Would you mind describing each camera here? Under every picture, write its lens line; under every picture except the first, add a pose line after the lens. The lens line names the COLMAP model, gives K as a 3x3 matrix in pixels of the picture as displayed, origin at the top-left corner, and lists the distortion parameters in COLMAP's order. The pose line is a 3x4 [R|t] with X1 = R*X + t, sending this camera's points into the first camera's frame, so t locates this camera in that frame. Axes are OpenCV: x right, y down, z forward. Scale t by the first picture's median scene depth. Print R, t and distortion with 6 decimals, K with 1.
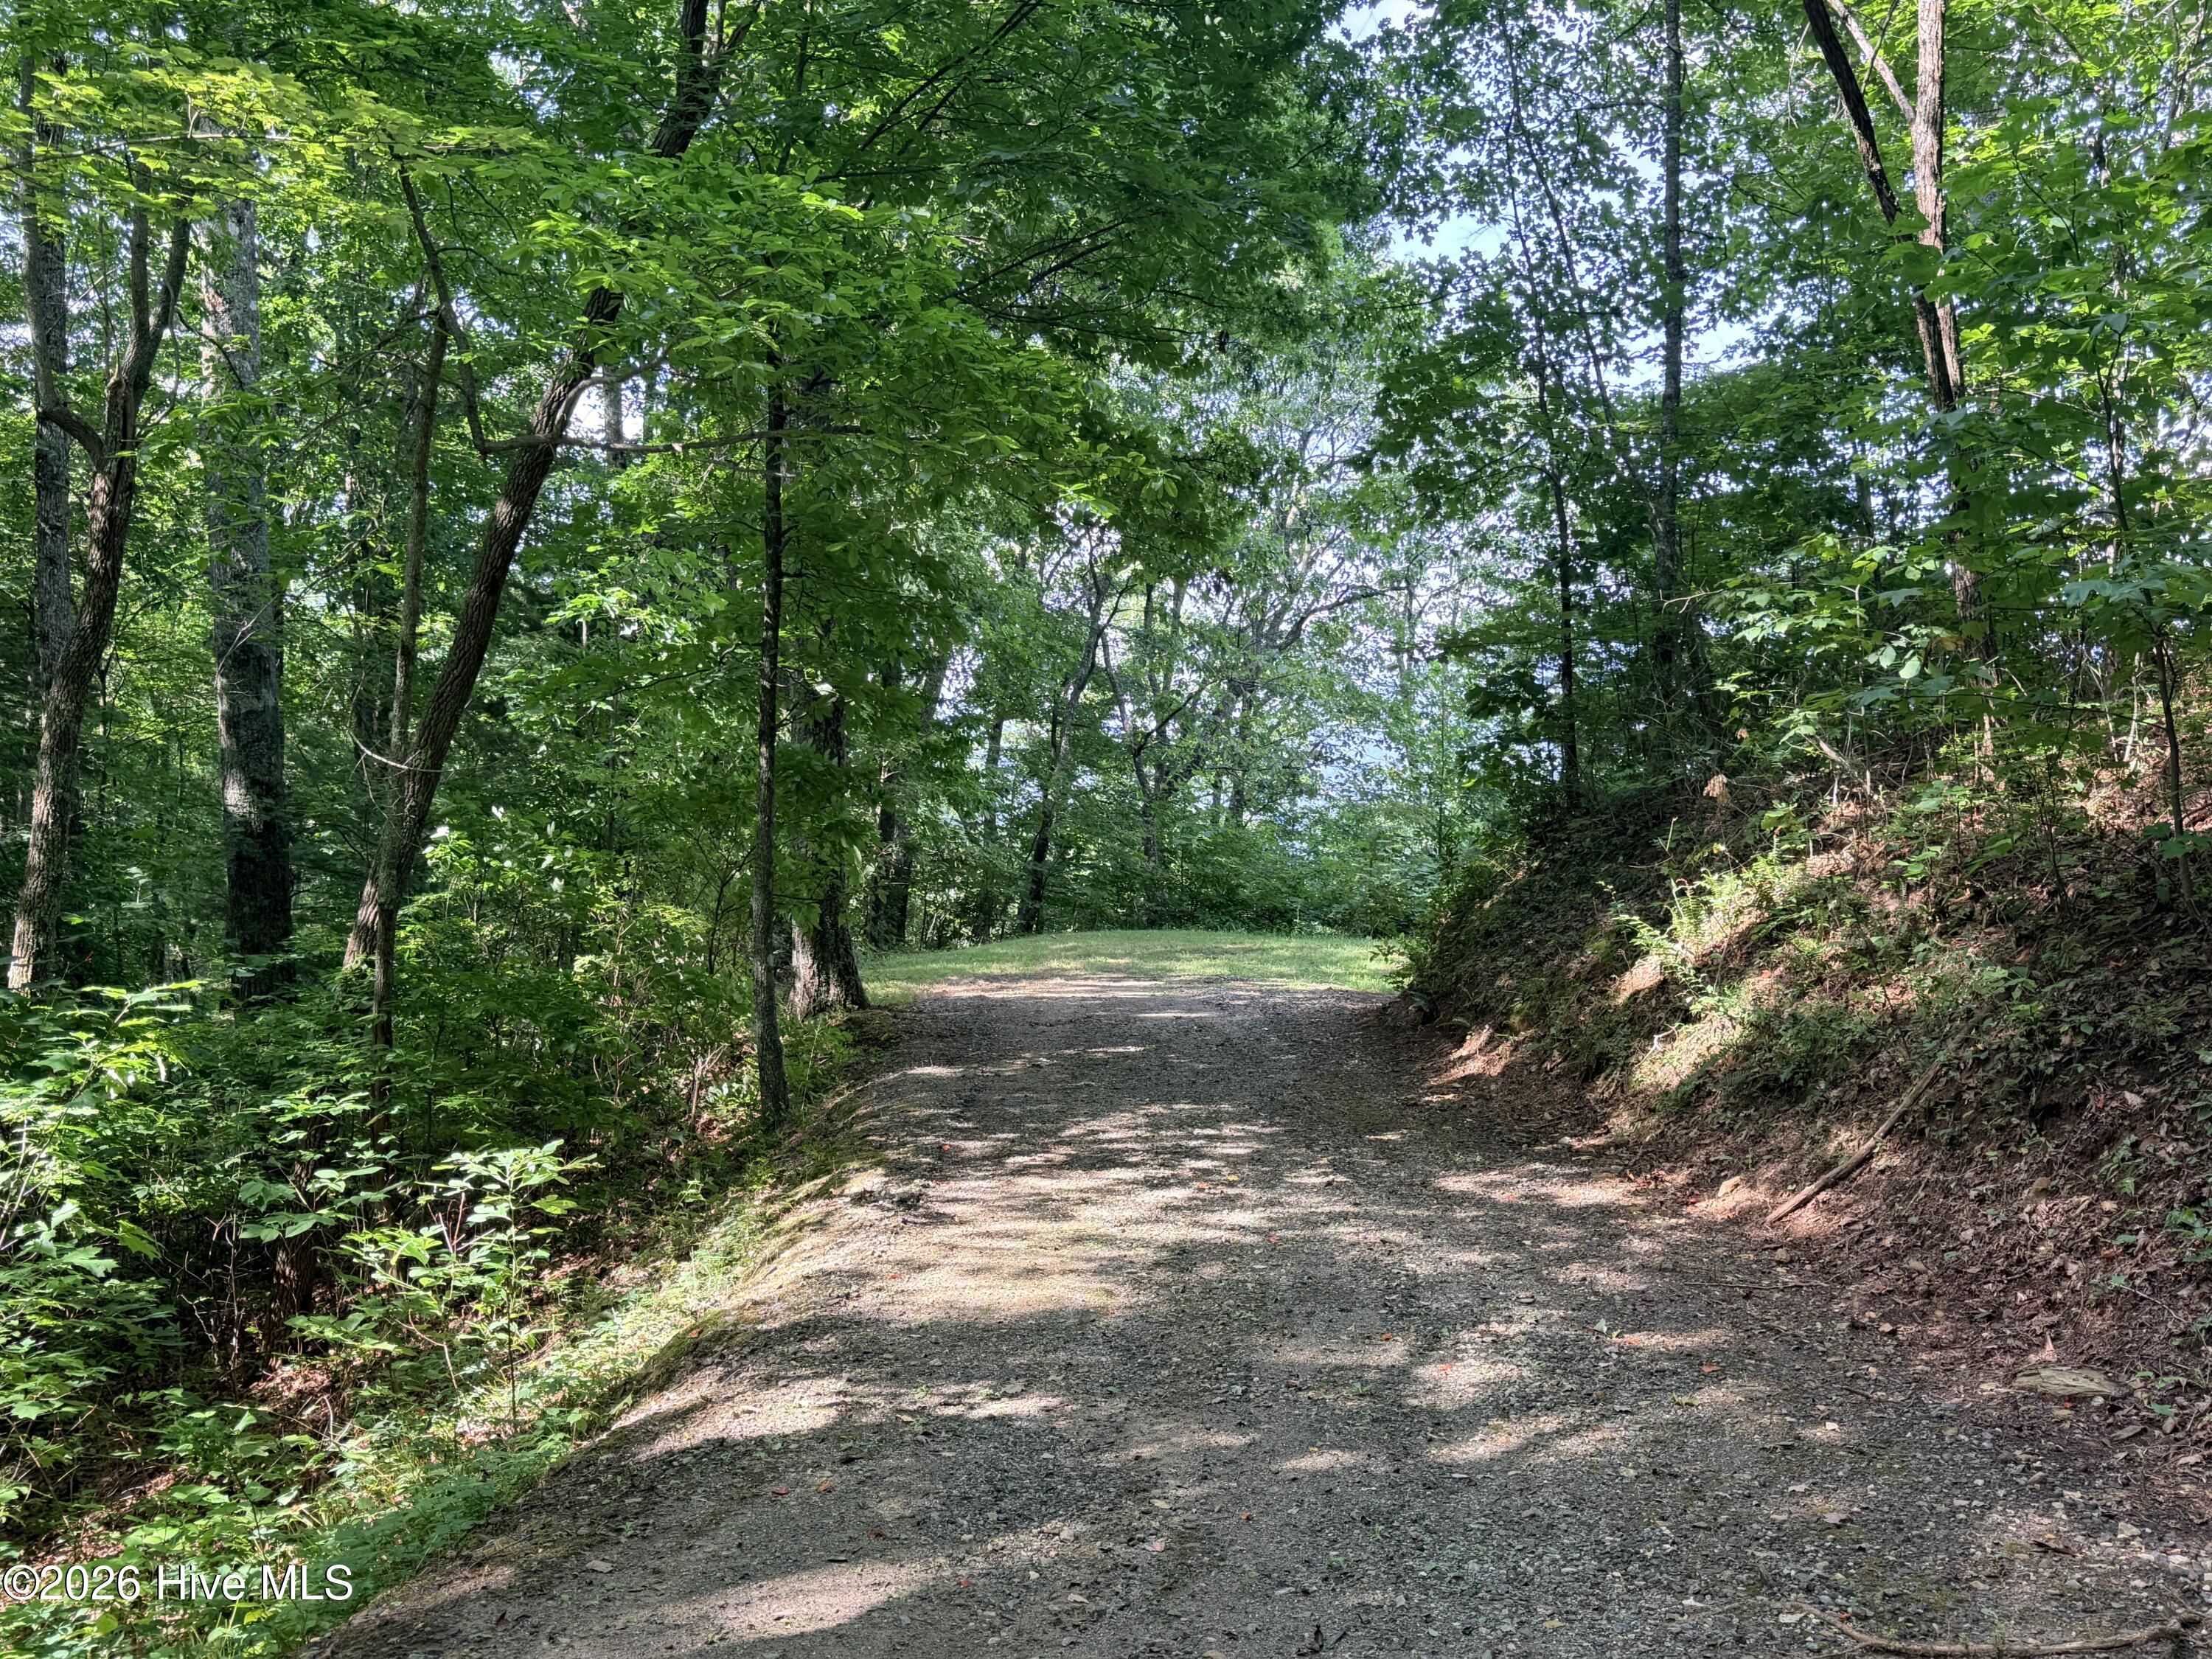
lens RADIAL K [[2261.8, 0, 1103.7], [0, 2261.8, 824.7], [0, 0, 1]] dist [0.173277, -0.369946]
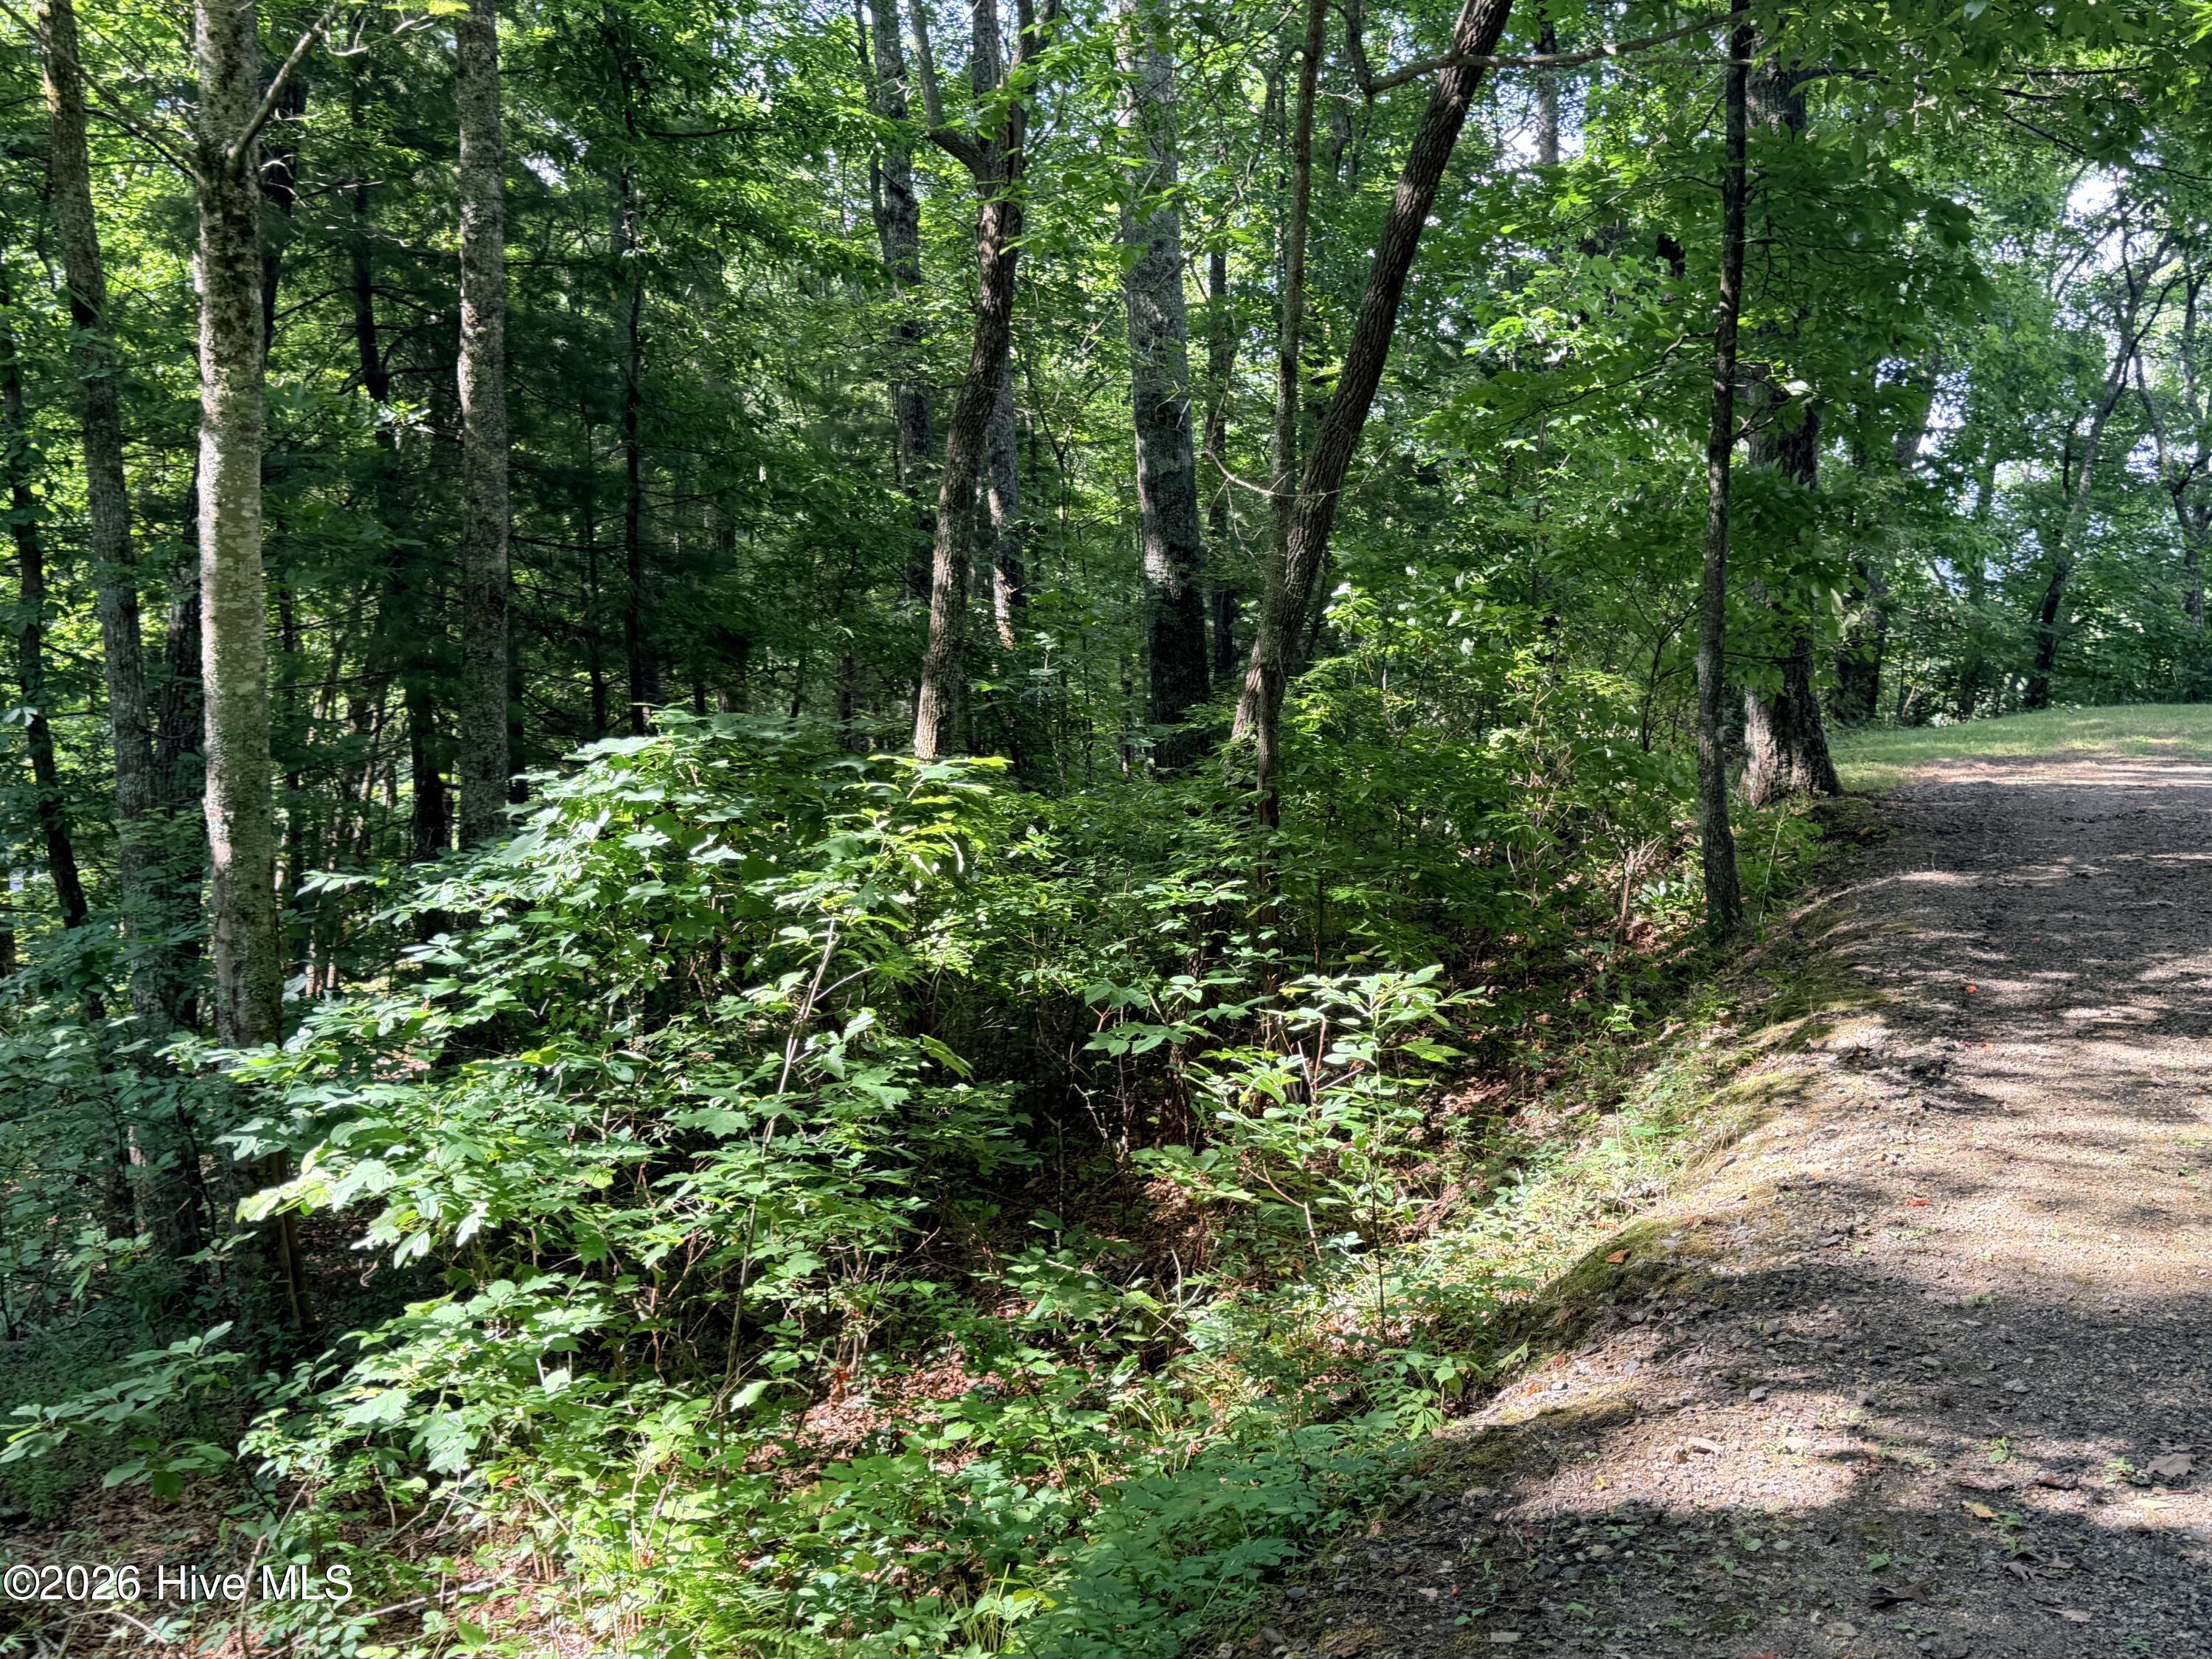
lens RADIAL K [[2261.8, 0, 1103.7], [0, 2261.8, 824.7], [0, 0, 1]] dist [0.173277, -0.369946]
pose [[0.918979, 0.023071, -0.393630, -0.031438], [0.015209, 0.995470, 0.093852, 0.013776], [0.394012, -0.092235, 0.914465, 0.191842]]
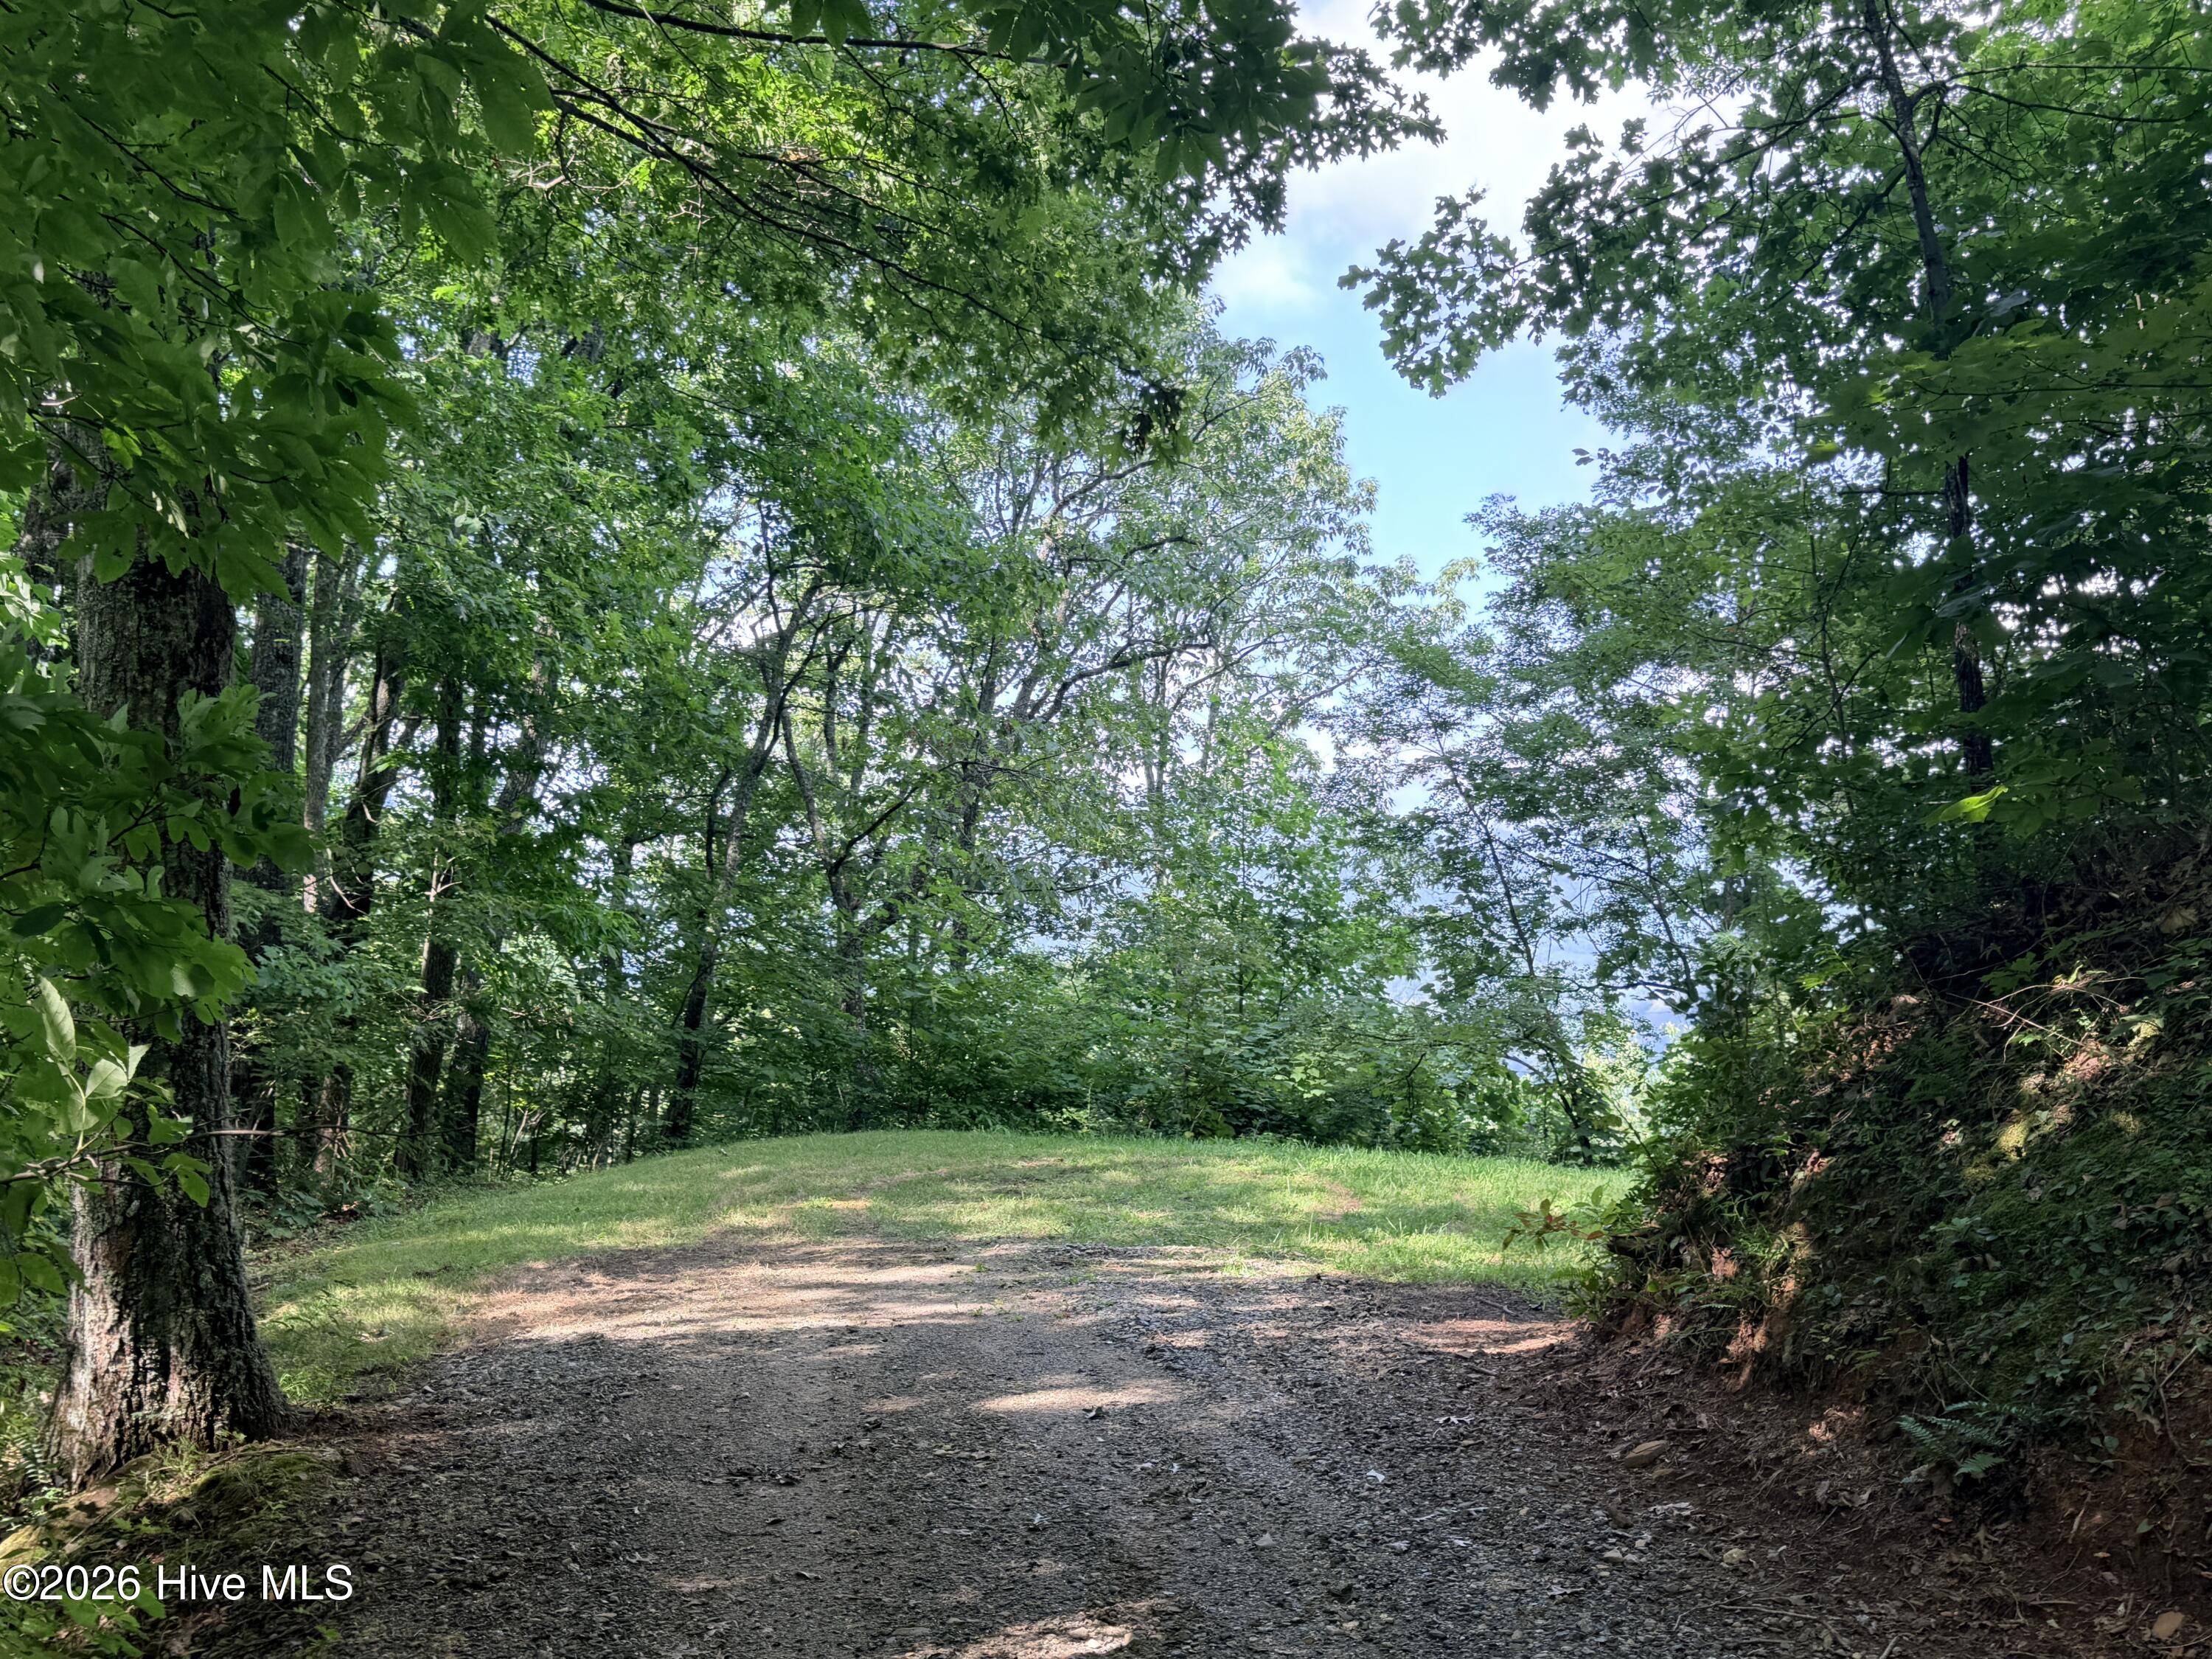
lens RADIAL K [[2261.8, 0, 1103.7], [0, 2261.8, 824.7], [0, 0, 1]] dist [0.173277, -0.369946]
pose [[0.986987, 0.003508, 0.160764, -0.044277], [0.007900, 0.997497, -0.070270, 0.012688], [-0.160608, 0.070626, 0.984488, 0.838695]]
